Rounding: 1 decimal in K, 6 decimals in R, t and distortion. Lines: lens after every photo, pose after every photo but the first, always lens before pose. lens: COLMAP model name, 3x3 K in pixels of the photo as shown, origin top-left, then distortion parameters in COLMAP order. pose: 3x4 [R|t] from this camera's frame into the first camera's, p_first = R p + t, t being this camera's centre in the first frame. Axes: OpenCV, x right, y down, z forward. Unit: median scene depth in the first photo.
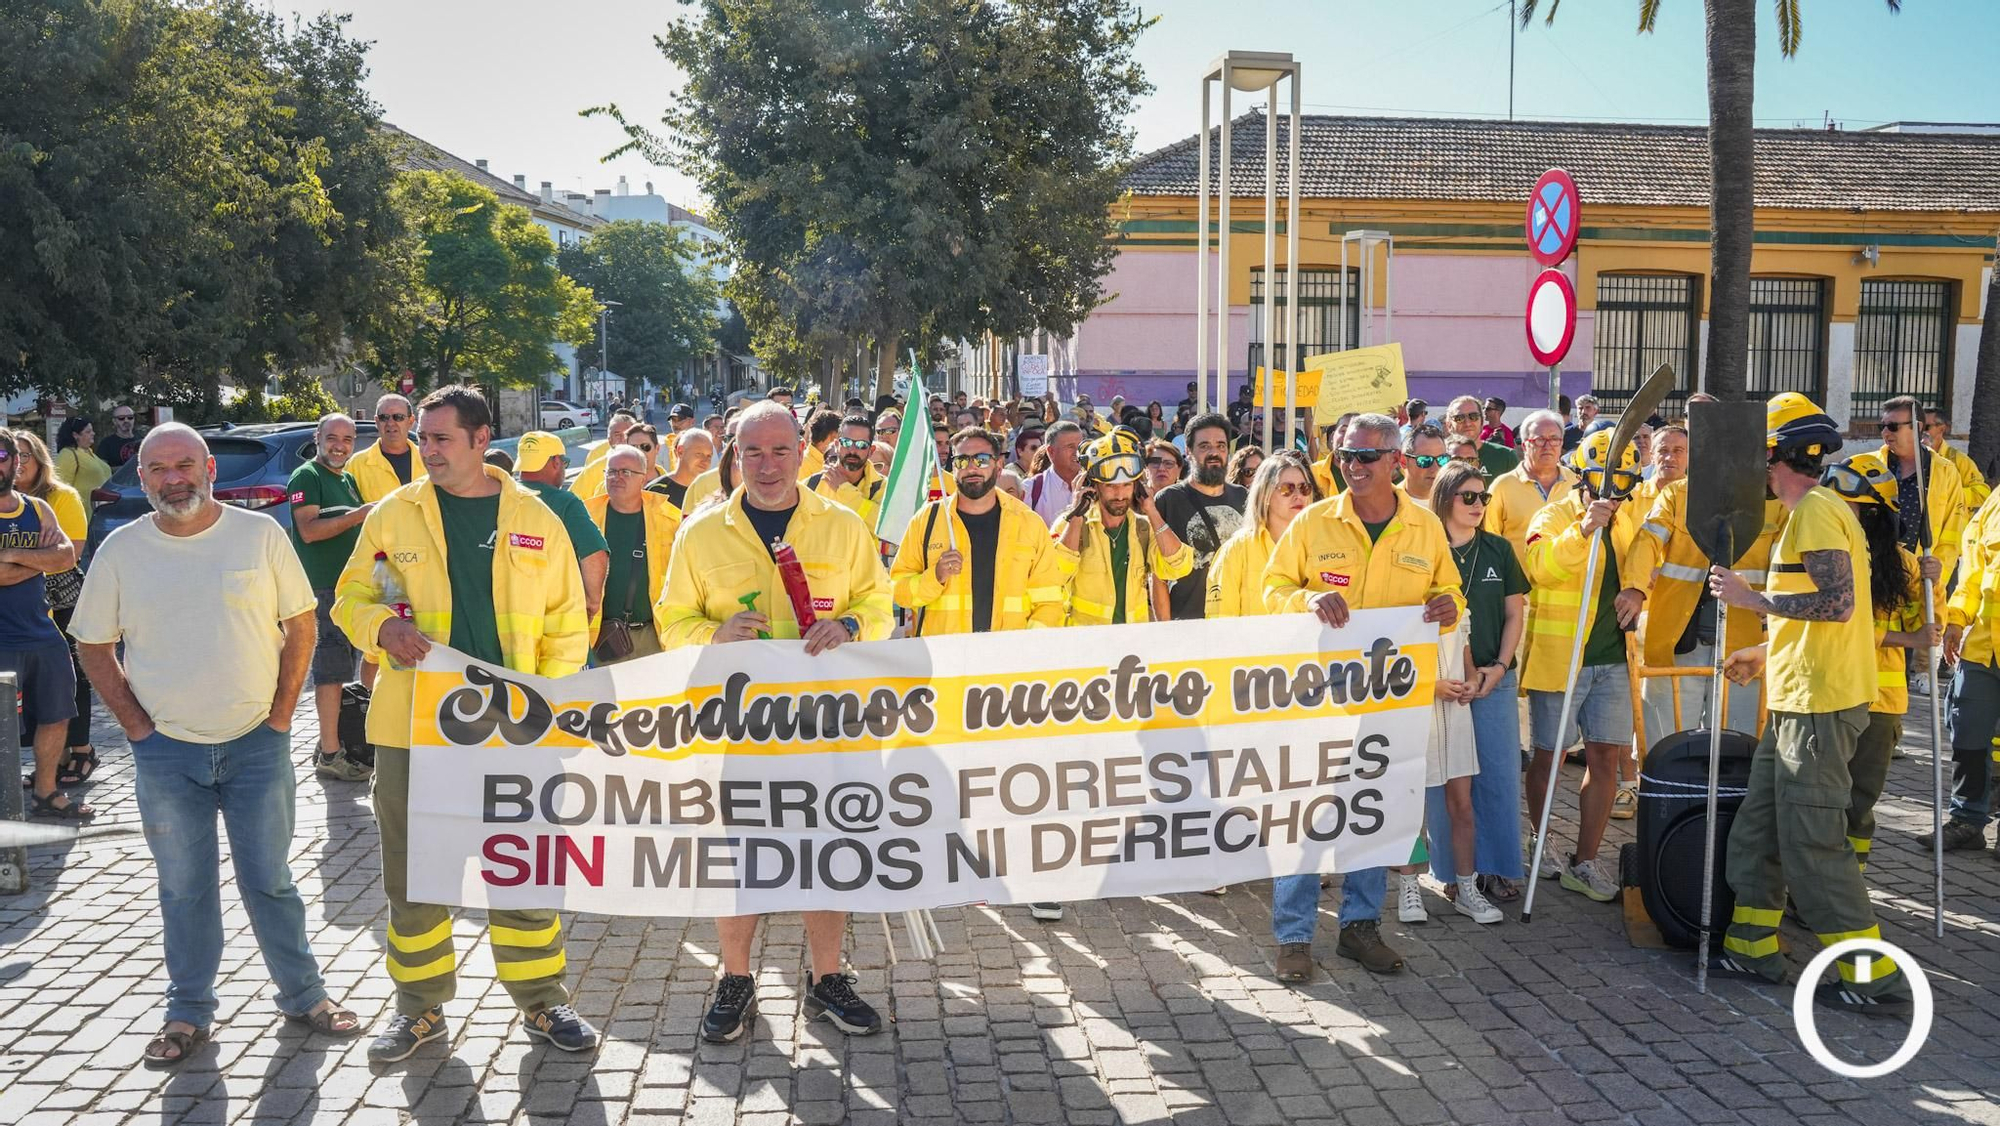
lens RADIAL K [[1652.6, 0, 1016.3], [0, 1652.6, 582.2], [0, 0, 1]] dist [-0.103697, 0.046249]
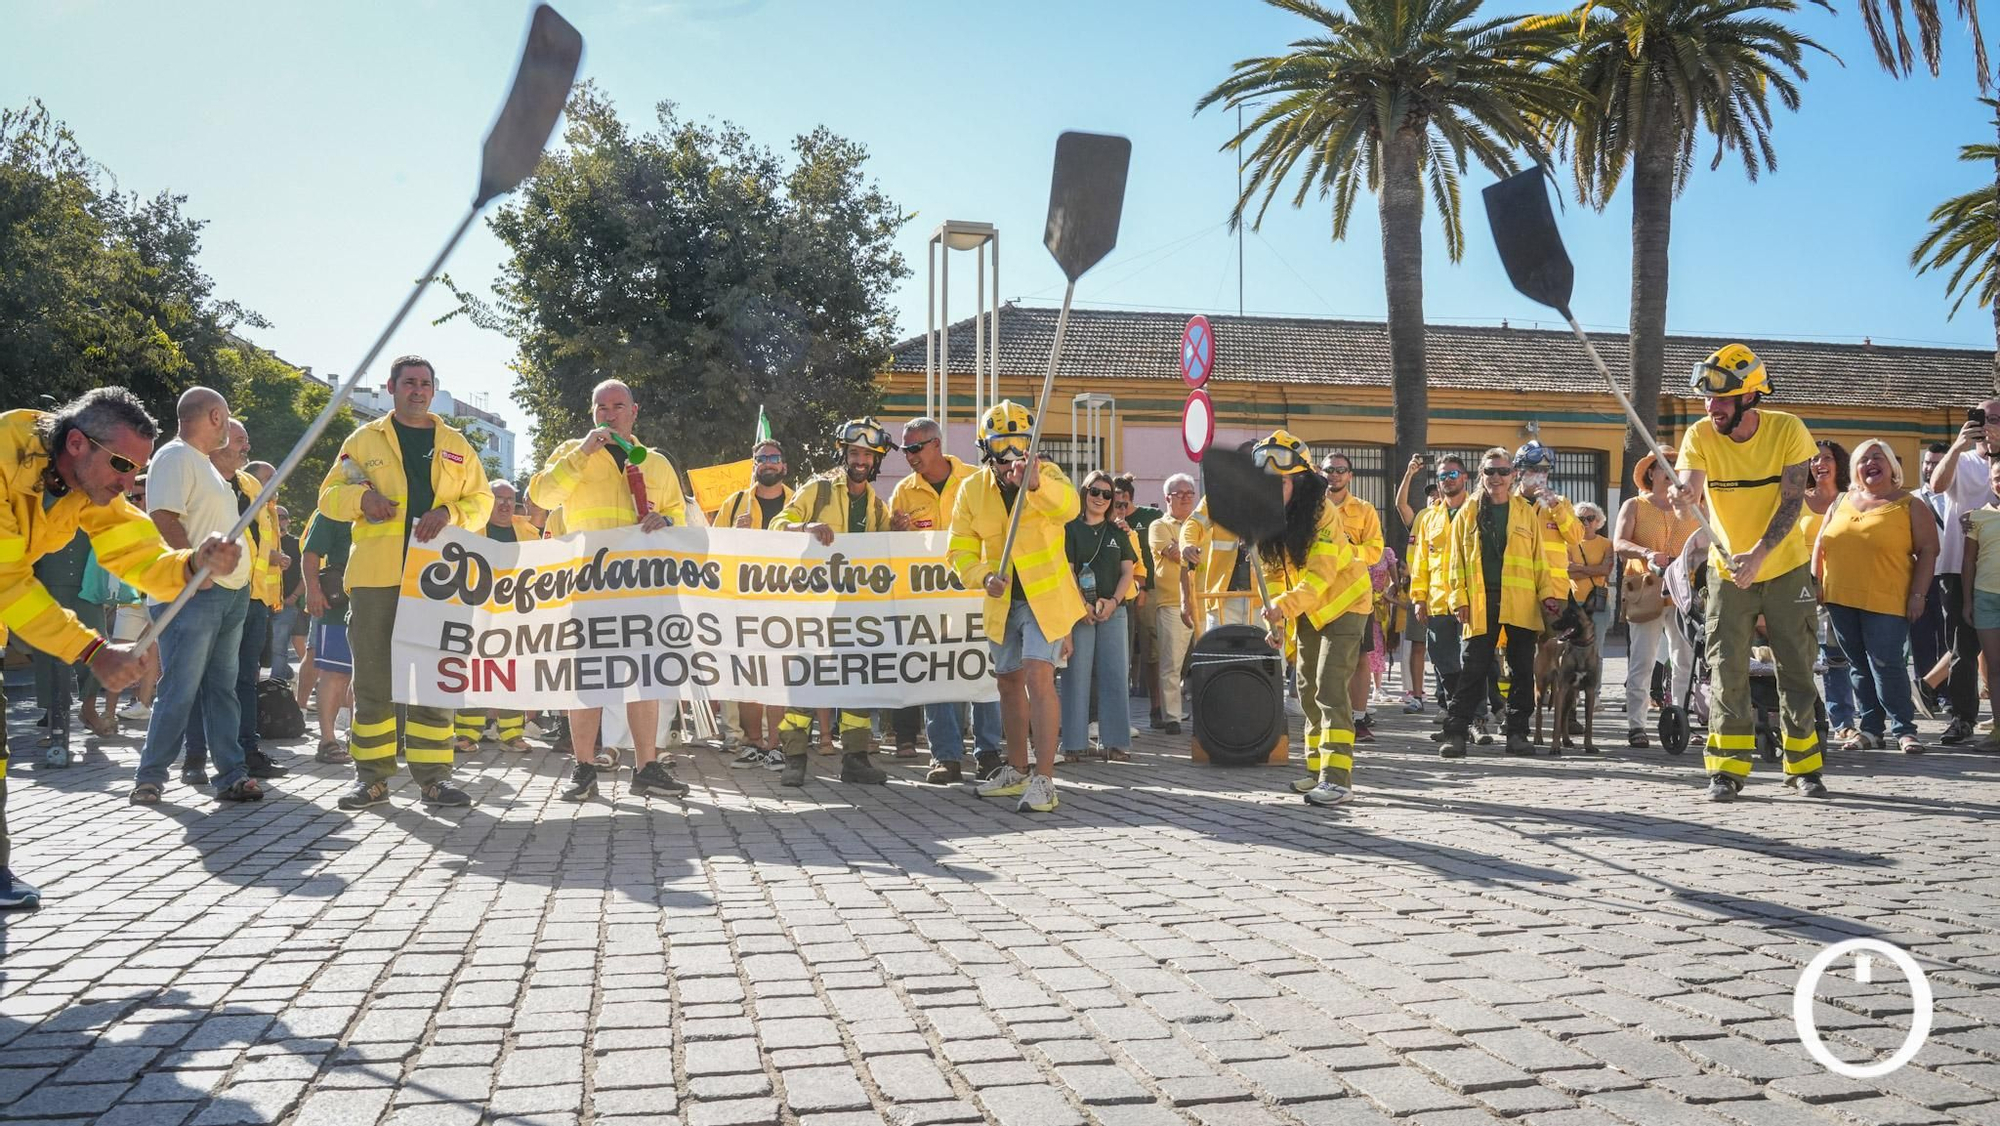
lens RADIAL K [[1652.6, 0, 996.0], [0, 1652.6, 567.4], [0, 0, 1]] dist [-0.103697, 0.046249]
pose [[0.993136, 0.007825, 0.116704, 0.006840], [0.007710, 0.991210, -0.132072, 0.072220], [-0.116712, 0.132066, 0.984346, -0.164474]]
